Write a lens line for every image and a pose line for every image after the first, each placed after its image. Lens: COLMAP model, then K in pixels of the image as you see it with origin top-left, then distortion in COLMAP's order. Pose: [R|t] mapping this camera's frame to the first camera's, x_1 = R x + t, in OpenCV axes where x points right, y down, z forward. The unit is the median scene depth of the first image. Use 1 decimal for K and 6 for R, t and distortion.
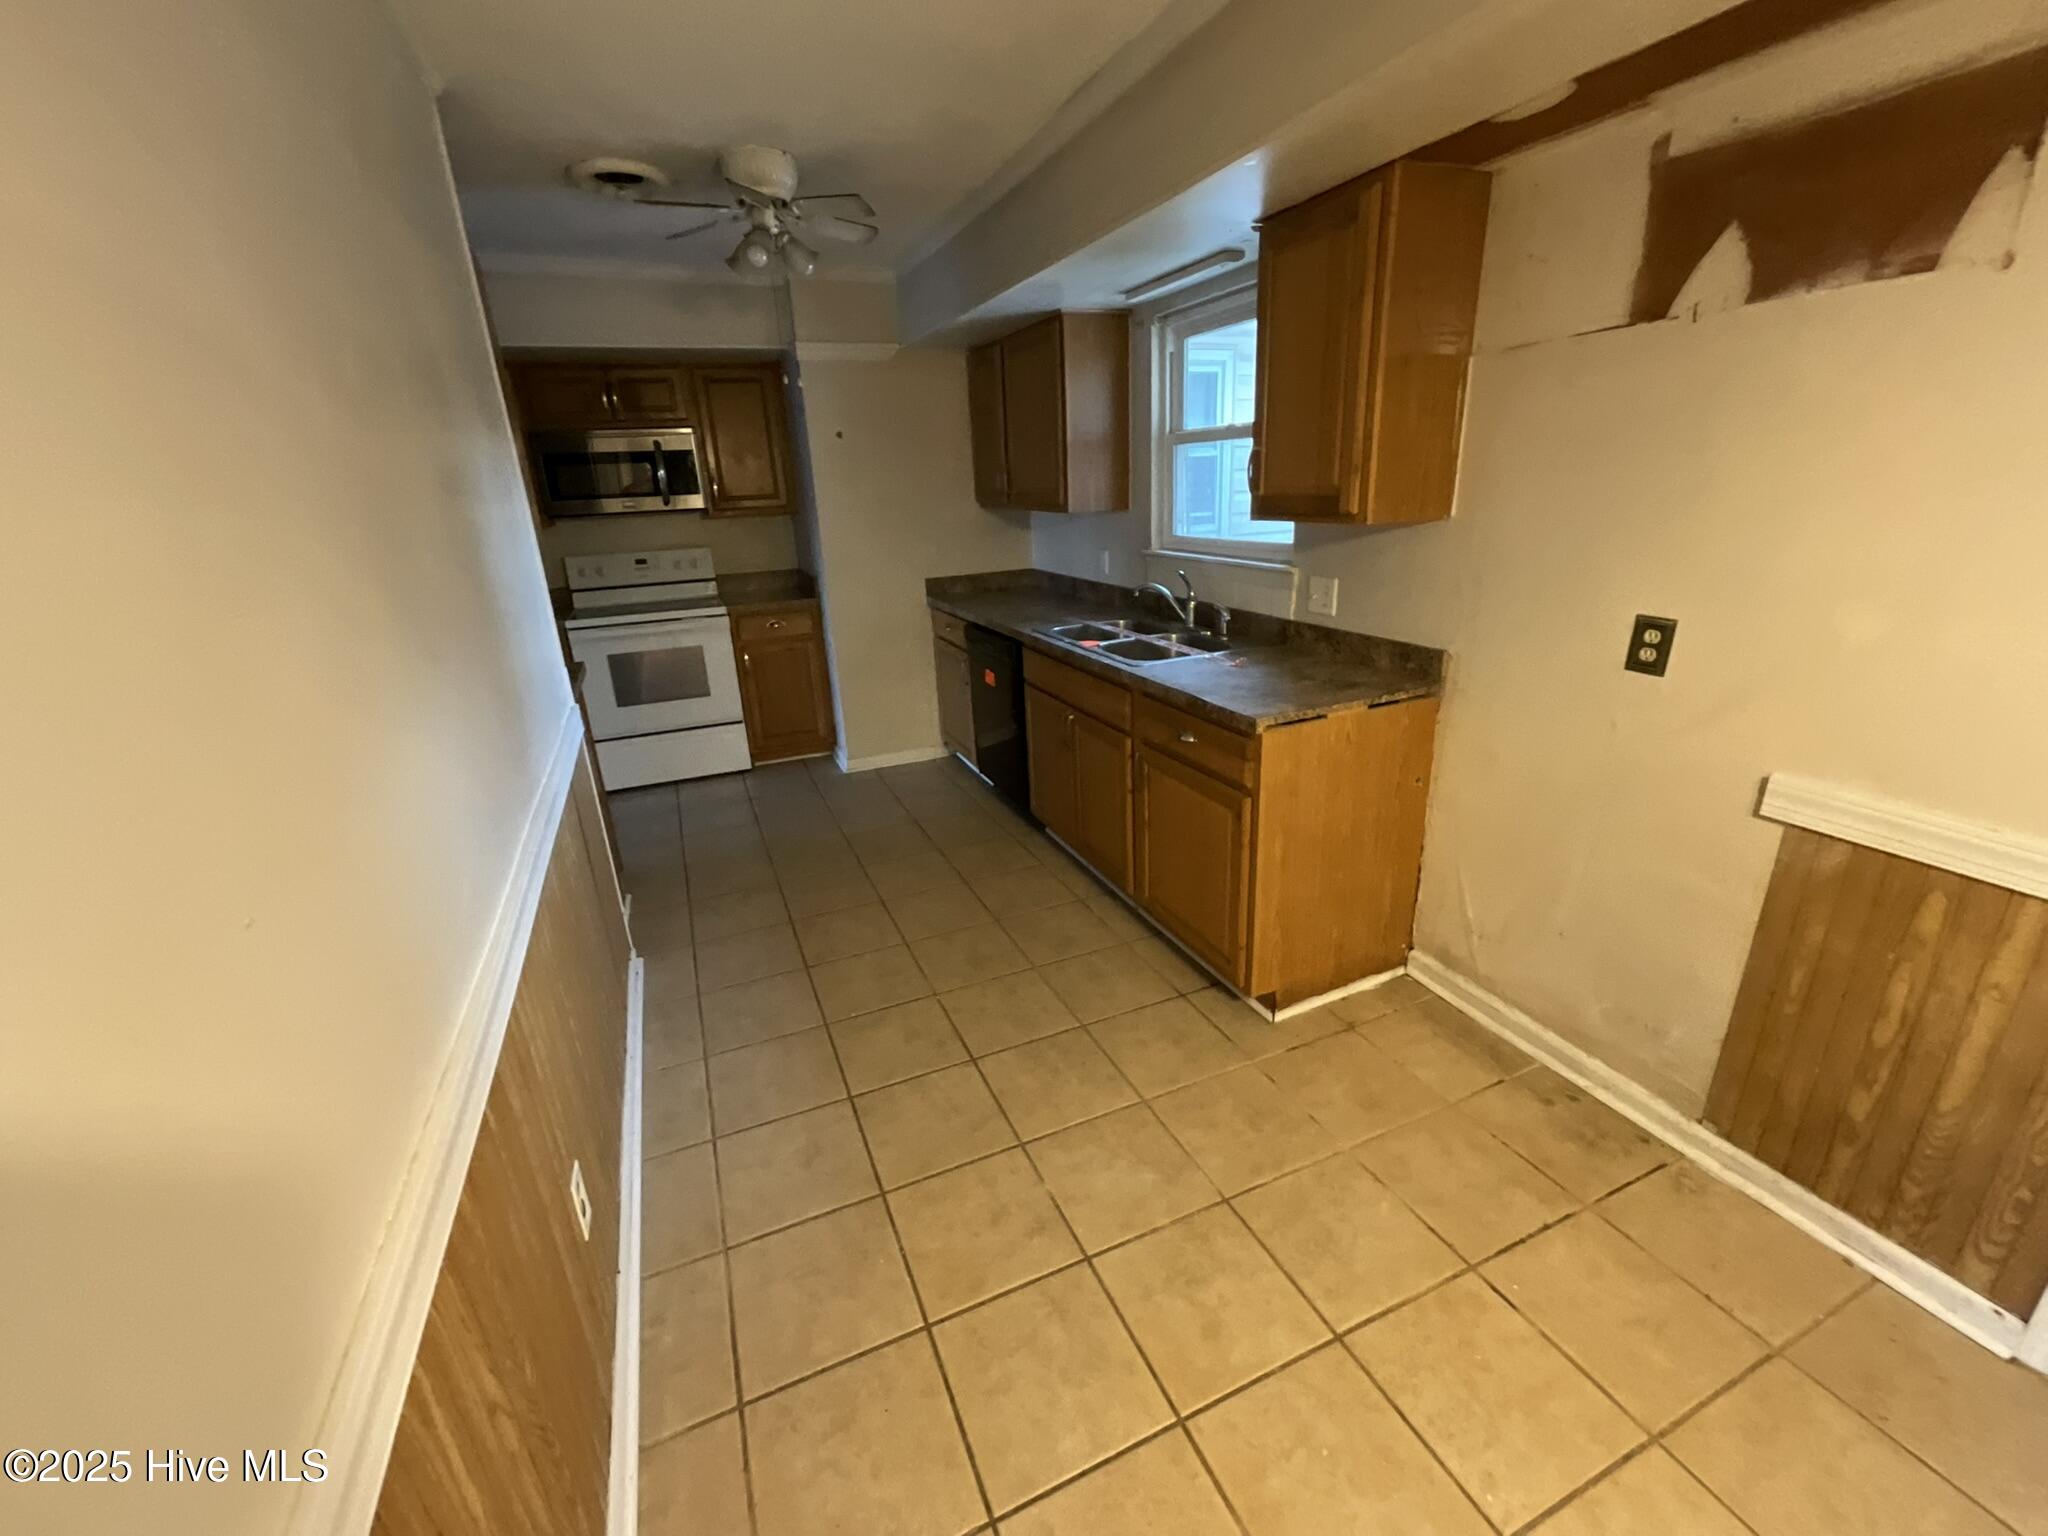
lens RADIAL K [[829.0, 0, 1024.6], [0, 829.0, 768.7], [0, 0, 1]] dist [0.001917, -0.000436]
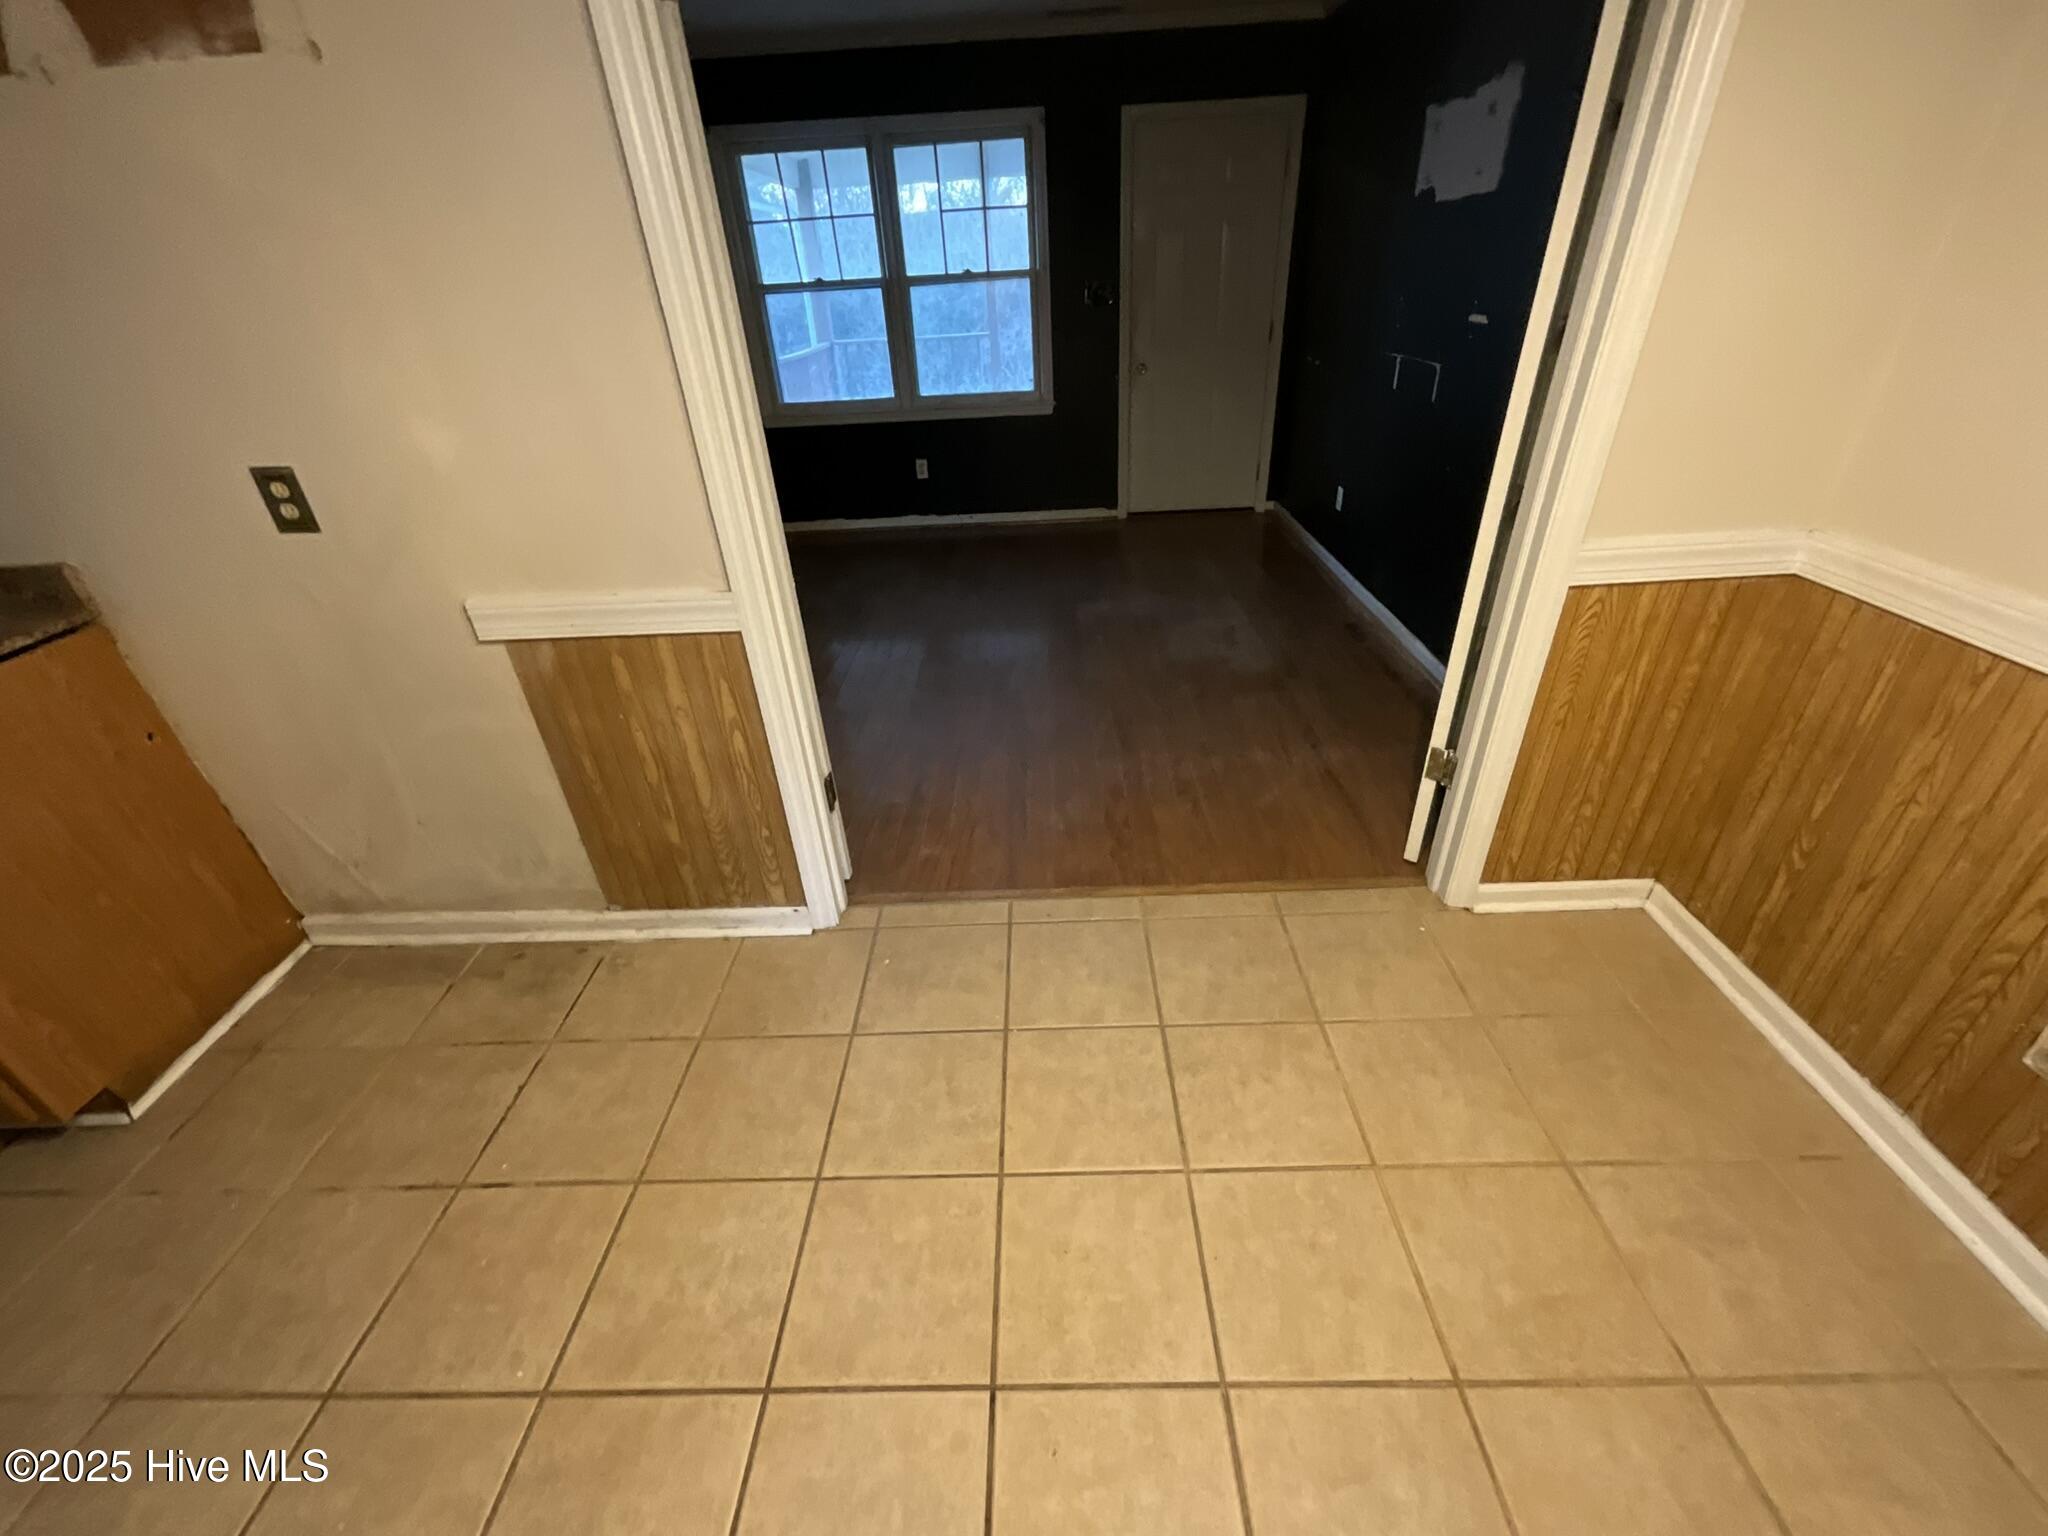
lens RADIAL K [[829.0, 0, 1020.3], [0, 829.0, 766.1], [0, 0, 1]] dist [0.001917, -0.000436]
pose [[0.410711, -0.448905, 0.793600, 0.171187], [0.336620, 0.883562, 0.325583, 0.054356], [-0.847351, 0.133422, 0.513999, -0.059696]]
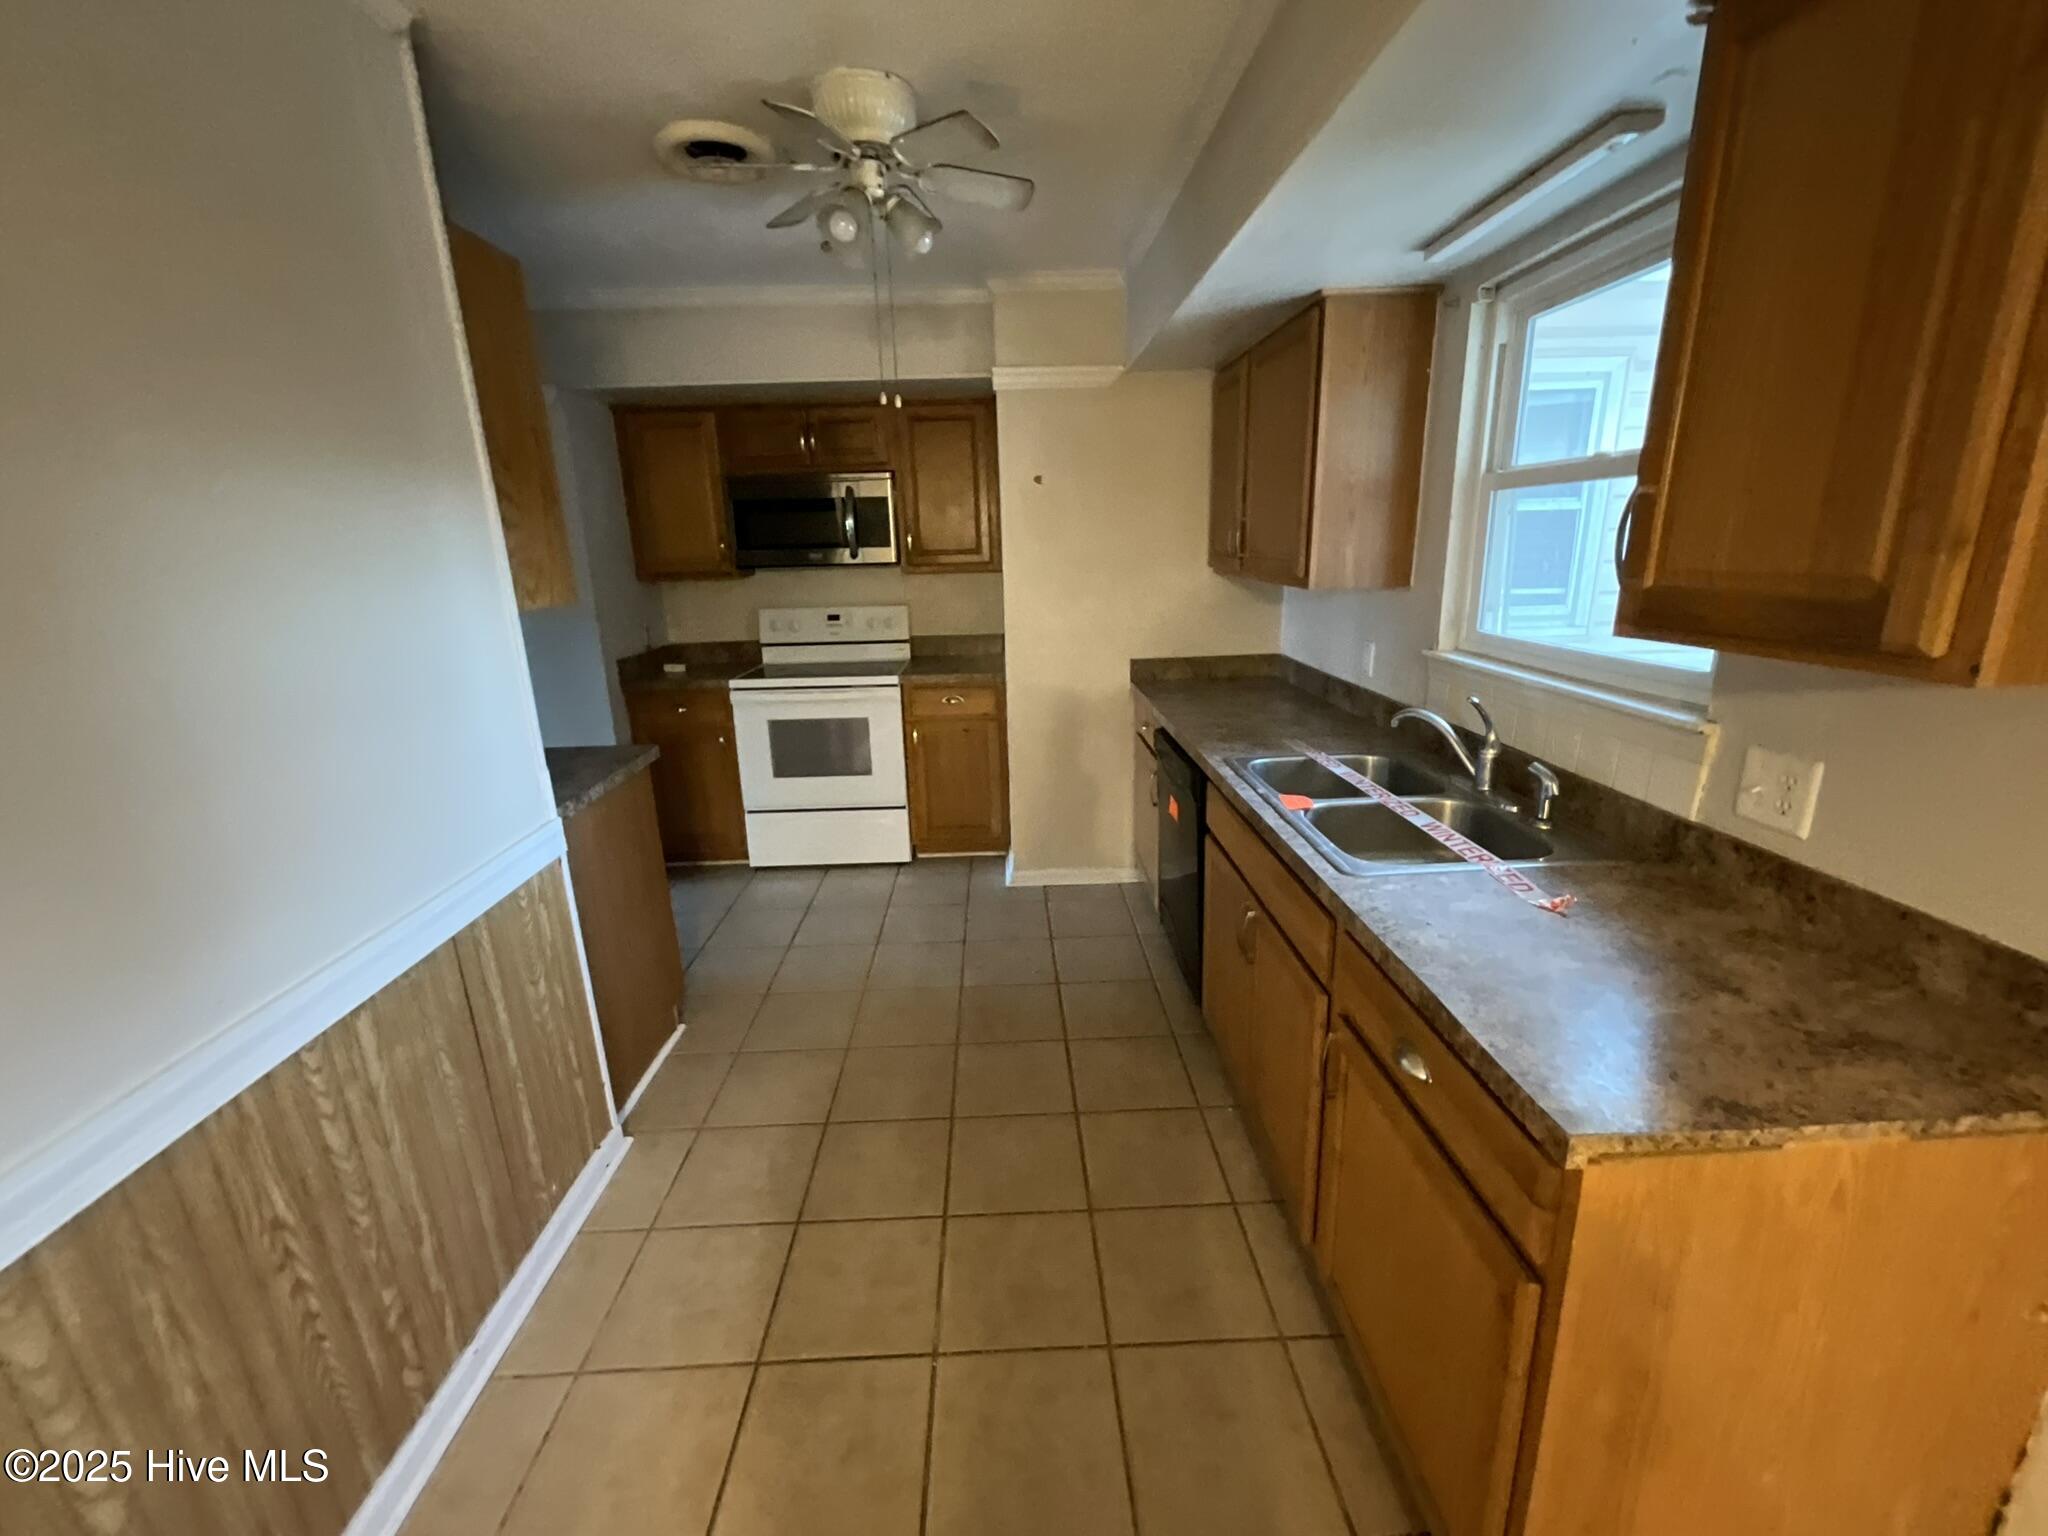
lens RADIAL K [[829.0, 0, 1027.9], [0, 829.0, 768.9], [0, 0, 1]] dist [0.001917, -0.000436]
pose [[0.933038, 0.114652, -0.341021, 0.119856], [-0.133362, 0.990555, -0.031852, -0.152835], [0.334148, 0.075199, 0.939516, 0.412519]]
